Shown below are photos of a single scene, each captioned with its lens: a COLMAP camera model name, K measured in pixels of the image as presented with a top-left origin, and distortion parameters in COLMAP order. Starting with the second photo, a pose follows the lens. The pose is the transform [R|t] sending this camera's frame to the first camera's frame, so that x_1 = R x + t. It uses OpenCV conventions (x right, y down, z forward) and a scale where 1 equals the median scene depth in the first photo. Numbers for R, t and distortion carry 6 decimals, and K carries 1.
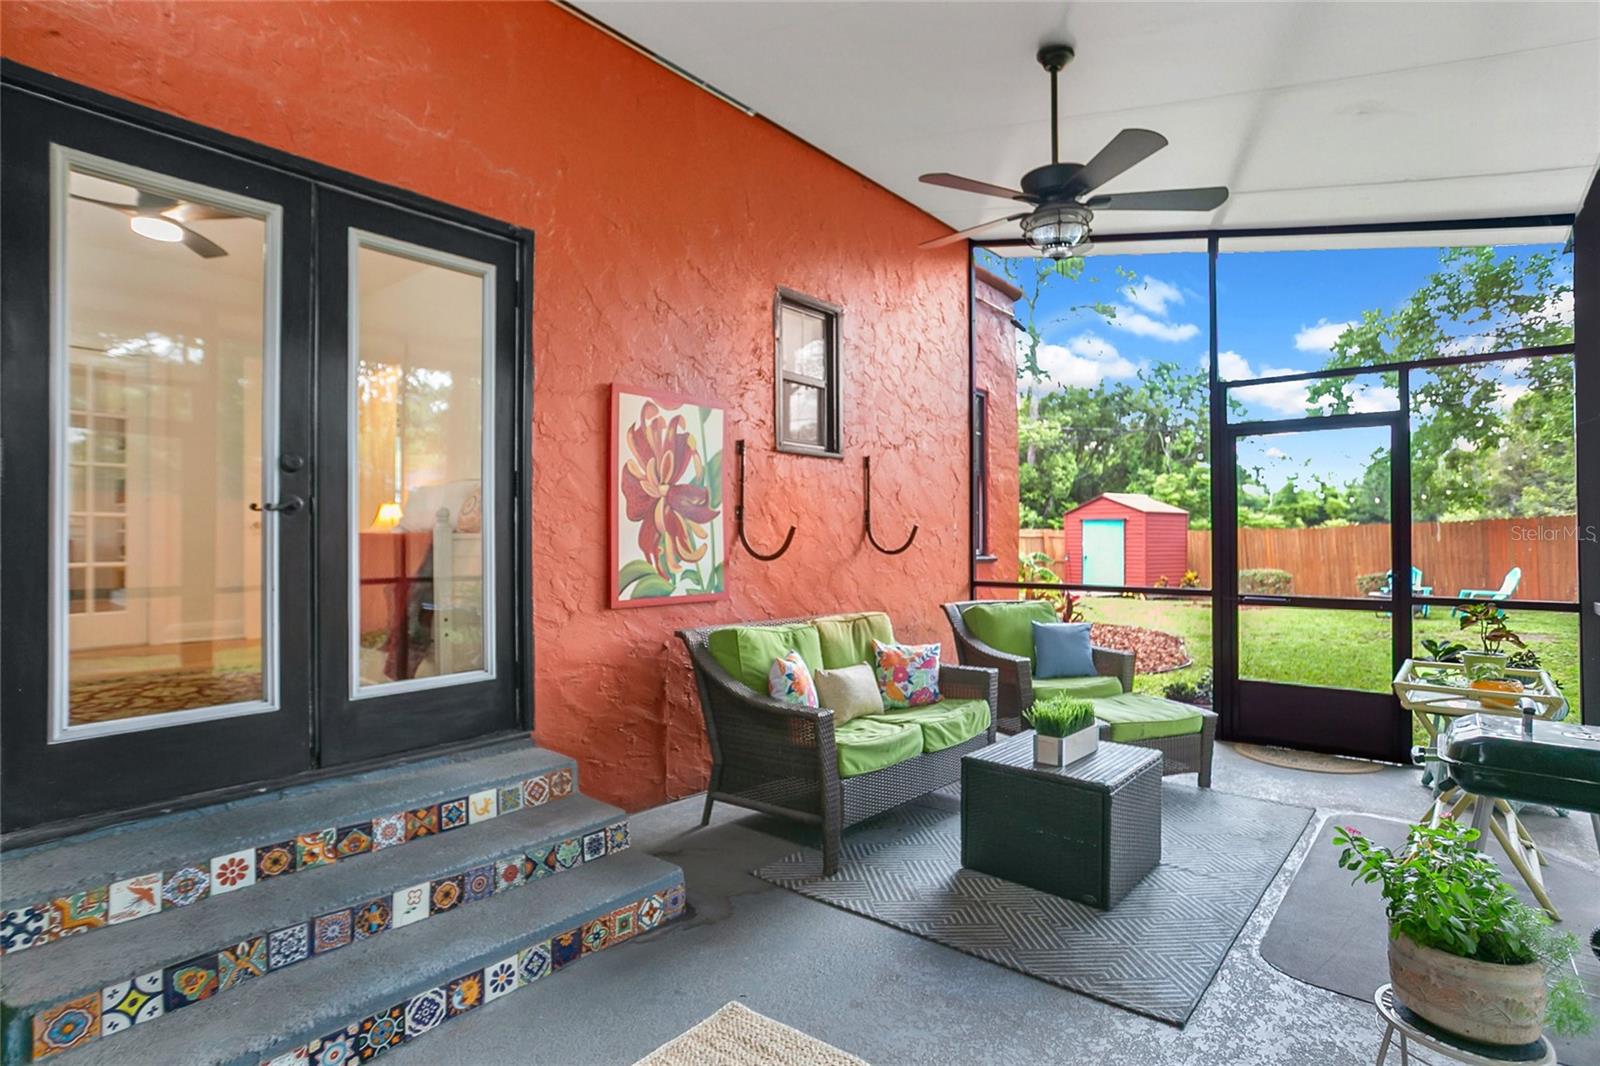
lens RADIAL K [[765.6, 0, 803.0], [0, 765.6, 522.7], [0, 0, 1]] dist [-0.027582, 0.000420]
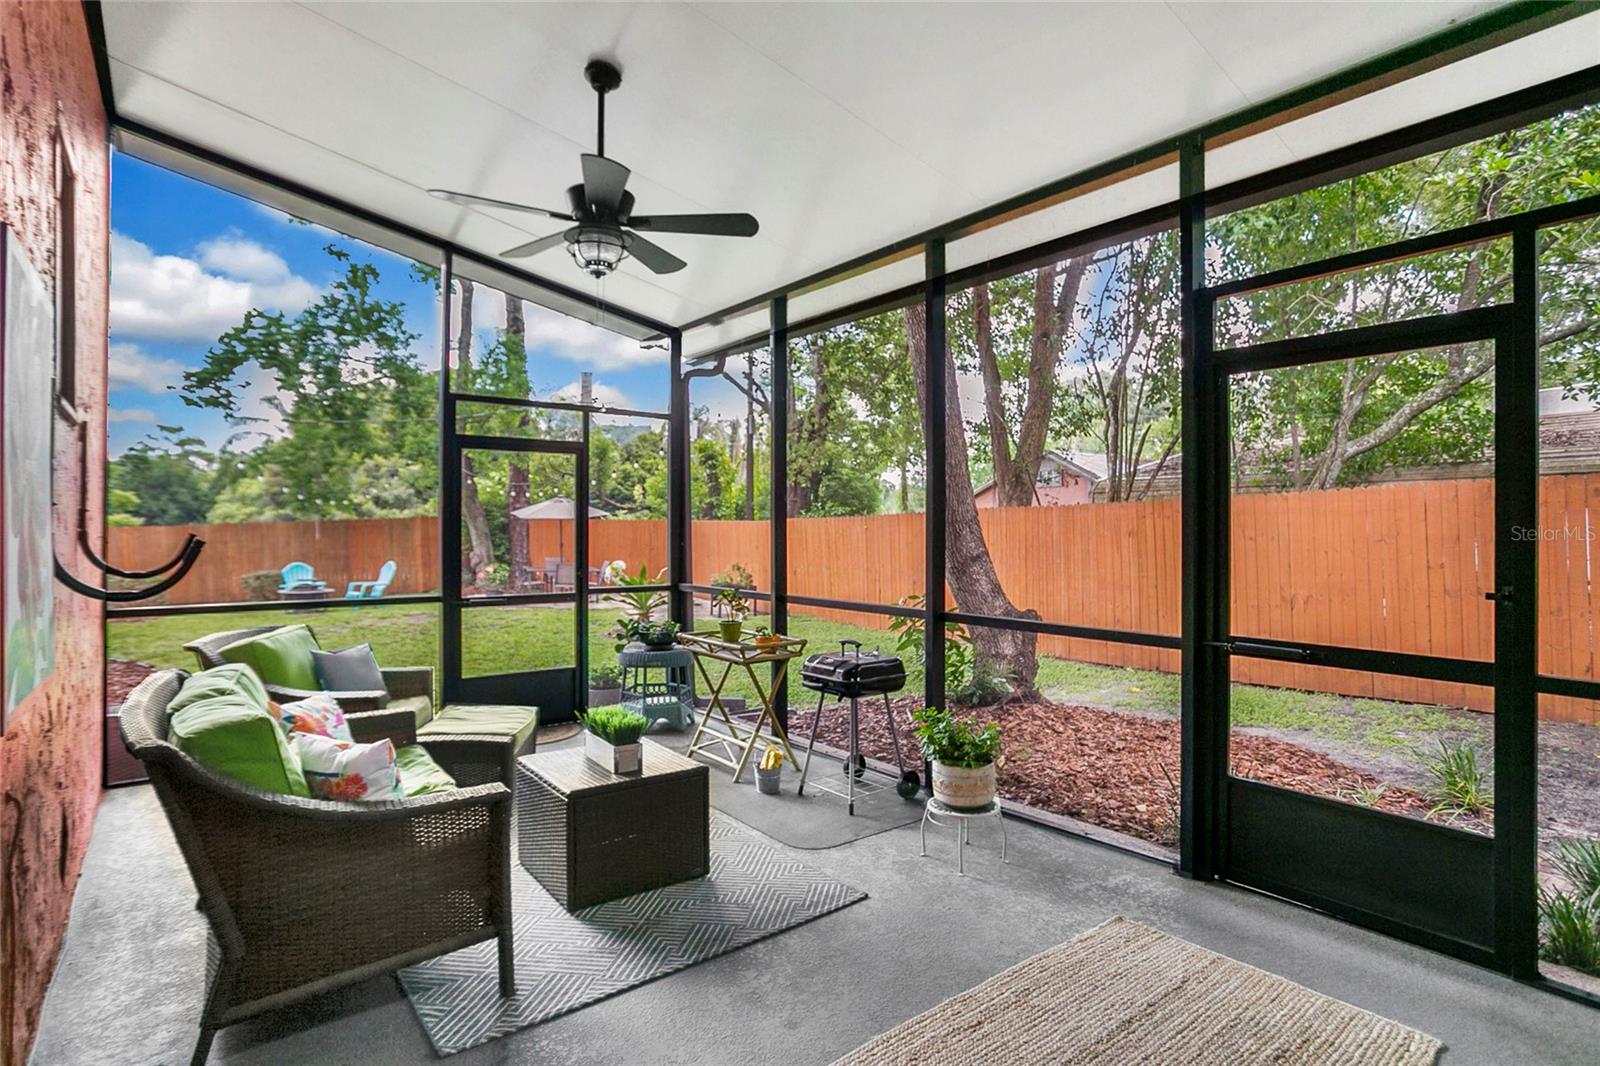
lens RADIAL K [[765.6, 0, 803.0], [0, 765.6, 522.7], [0, 0, 1]] dist [-0.027582, 0.000420]
pose [[0.262082, 0.006457, 0.965024, -0.693669], [-0.008476, 0.999954, -0.004389, -0.021476], [-0.965008, -0.007029, 0.262124, 0.563109]]
